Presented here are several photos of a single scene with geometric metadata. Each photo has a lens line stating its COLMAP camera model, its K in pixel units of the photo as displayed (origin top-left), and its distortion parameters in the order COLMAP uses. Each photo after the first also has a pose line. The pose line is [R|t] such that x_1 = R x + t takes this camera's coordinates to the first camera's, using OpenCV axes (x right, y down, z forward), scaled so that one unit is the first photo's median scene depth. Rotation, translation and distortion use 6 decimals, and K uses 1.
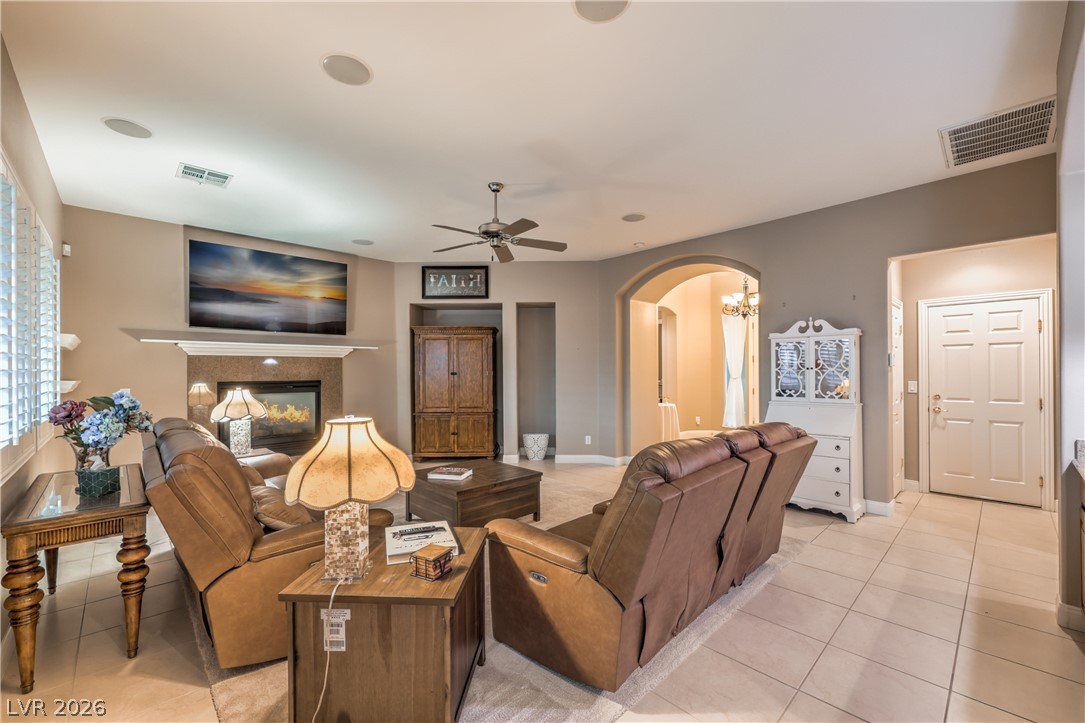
lens RADIAL K [[445.0, 0, 541.4], [0, 445.0, 360.4], [0, 0, 1]] dist [0.003358, -0.000133]
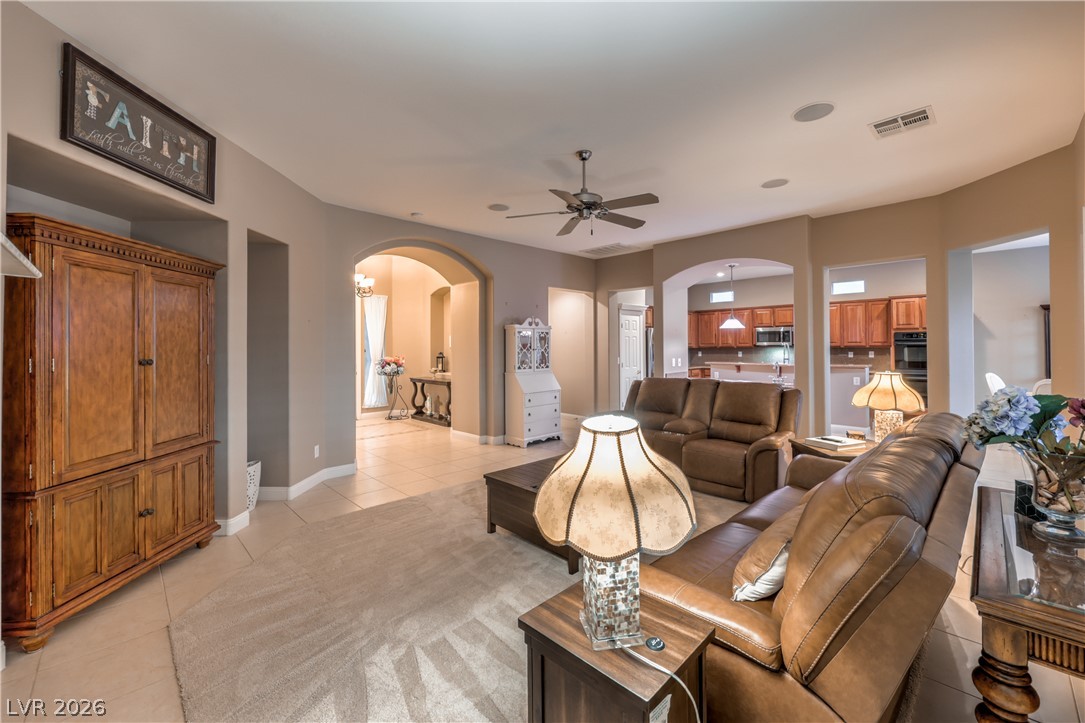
lens RADIAL K [[445.0, 0, 552.0], [0, 445.0, 331.9], [0, 0, 1]] dist [0.003358, -0.000133]
pose [[-0.025795, 0.039492, 0.998887, -0.668666], [-0.017798, 0.999043, -0.039958, 0.012807], [-0.999509, -0.018809, -0.025068, 0.709982]]
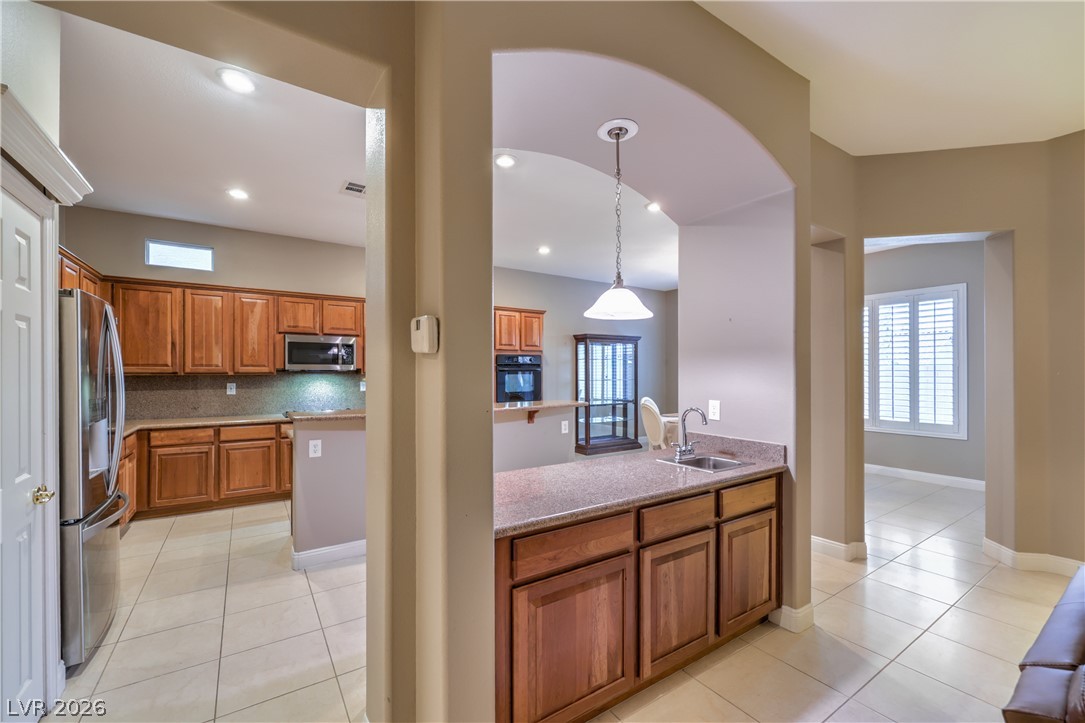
lens RADIAL K [[445.0, 0, 539.7], [0, 445.0, 368.7], [0, 0, 1]] dist [0.003358, -0.000133]
pose [[-0.985181, 0.008468, 0.171309, 0.405484], [0.002691, 0.999421, -0.033925, 0.009259], [-0.171497, -0.032961, -0.984633, 0.622449]]
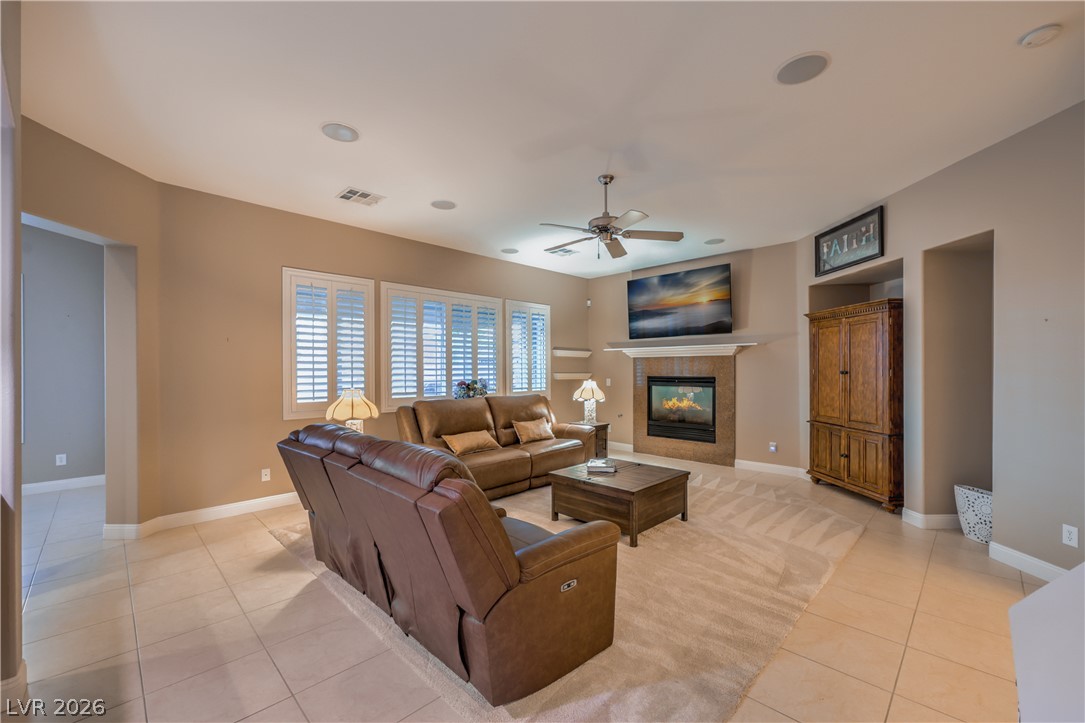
lens RADIAL K [[445.0, 0, 537.4], [0, 445.0, 367.5], [0, 0, 1]] dist [0.003358, -0.000133]
pose [[0.016722, 0.001536, -0.999859, 0.570597], [0.026720, 0.999641, 0.001982, 0.007182], [0.999503, -0.026749, 0.016675, 0.538967]]
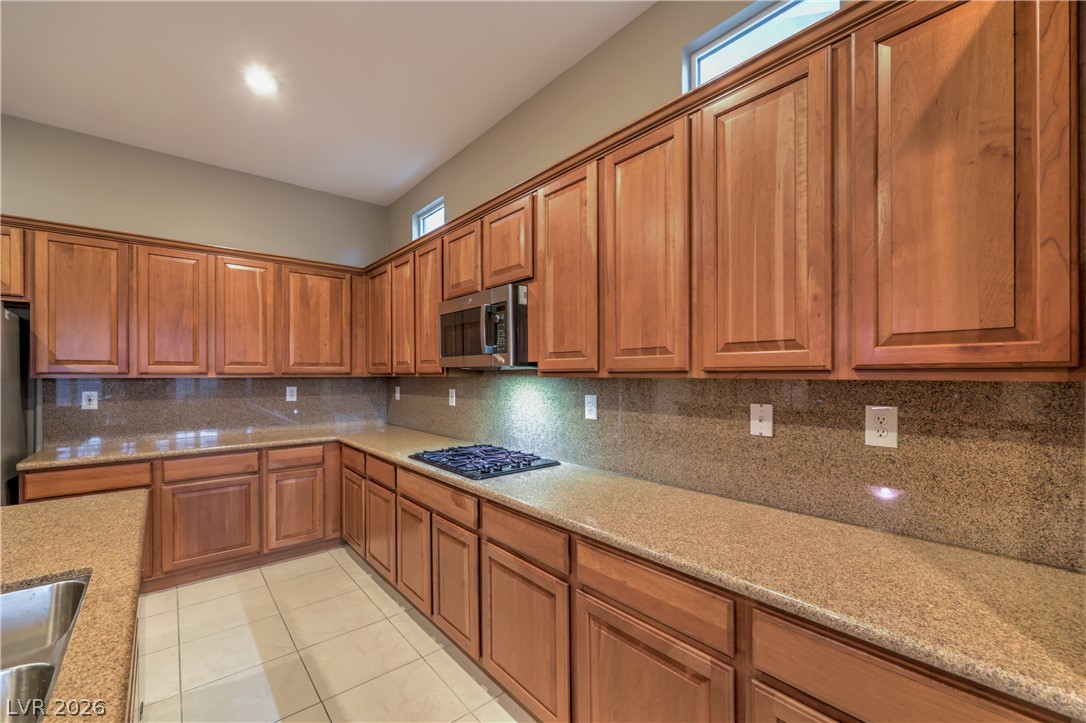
lens RADIAL K [[445.4, 0, 537.6], [0, 445.4, 375.5], [0, 0, 1]] dist [0.003358, -0.000133]
pose [[0.072334, 0.003452, 0.997374, 0.572004], [-0.021705, 0.999763, -0.001886, -0.011709], [-0.997144, -0.021511, 0.072392, -0.250257]]
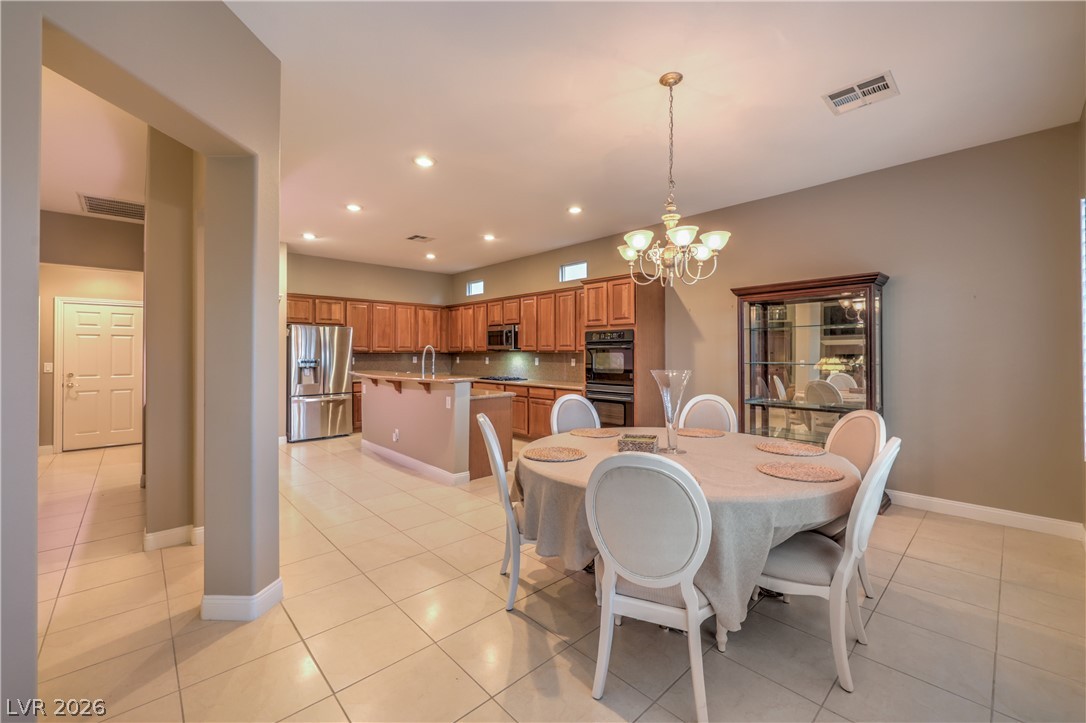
lens RADIAL K [[445.4, 0, 541.8], [0, 445.4, 359.4], [0, 0, 1]] dist [0.003358, -0.000133]
pose [[0.024006, -0.011287, 0.999648, -0.297039], [-0.024192, 0.999637, 0.011867, -0.008053], [-0.999419, -0.024468, 0.023725, -0.311691]]
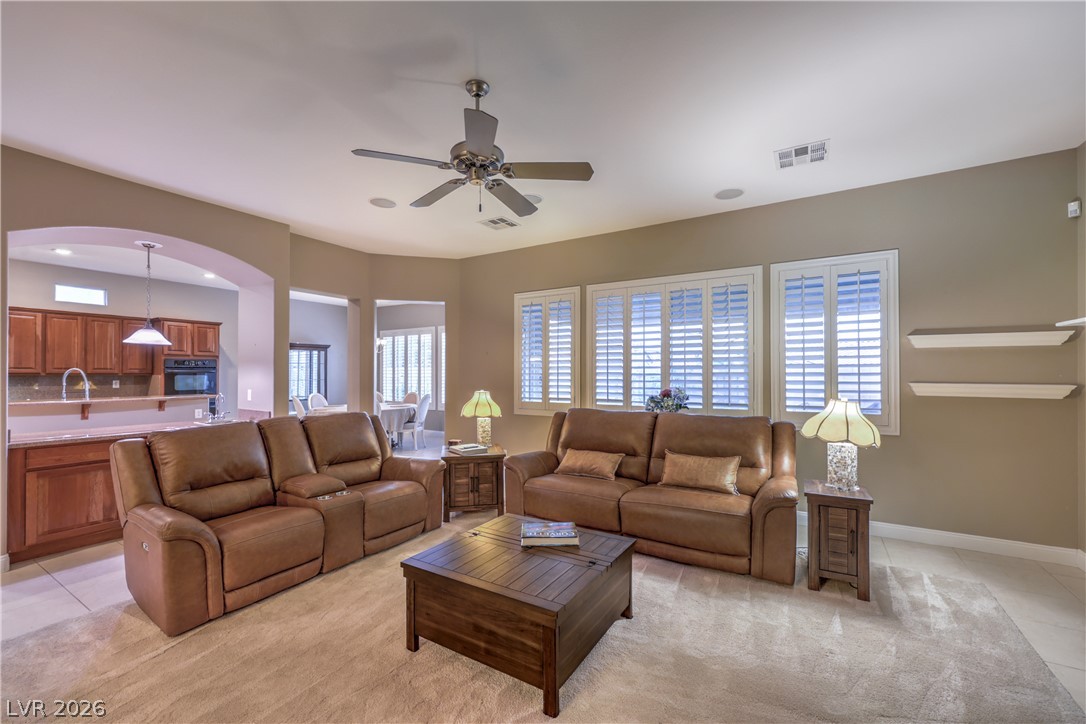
lens RADIAL K [[445.4, 0, 536.8], [0, 445.4, 368.5], [0, 0, 1]] dist [0.003358, -0.000133]
pose [[-0.968622, 0.000754, -0.248536, -0.006721], [0.010332, 0.999253, -0.037237, 0.024586], [0.248323, -0.038636, -0.967907, 1.065678]]
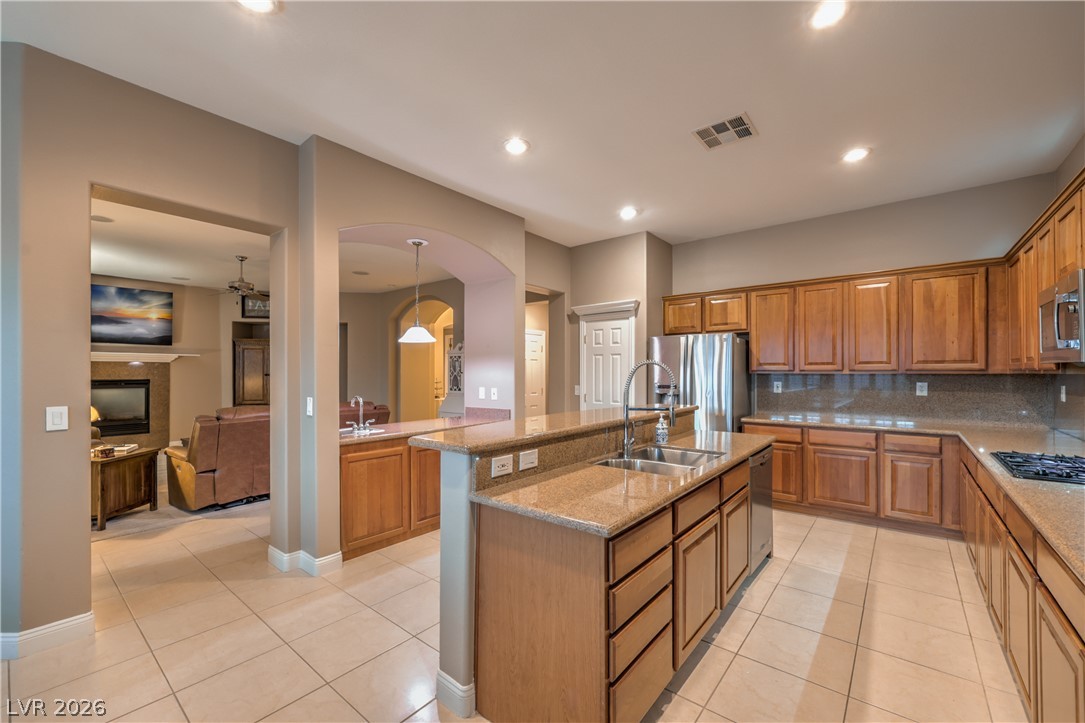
lens RADIAL K [[445.0, 0, 546.1], [0, 445.0, 370.3], [0, 0, 1]] dist [0.003358, -0.000133]
pose [[0.992195, 0.005650, 0.124571, 0.511579], [-0.007935, 0.999809, 0.017860, -0.016108], [-0.124447, -0.018709, 0.992050, -0.472496]]
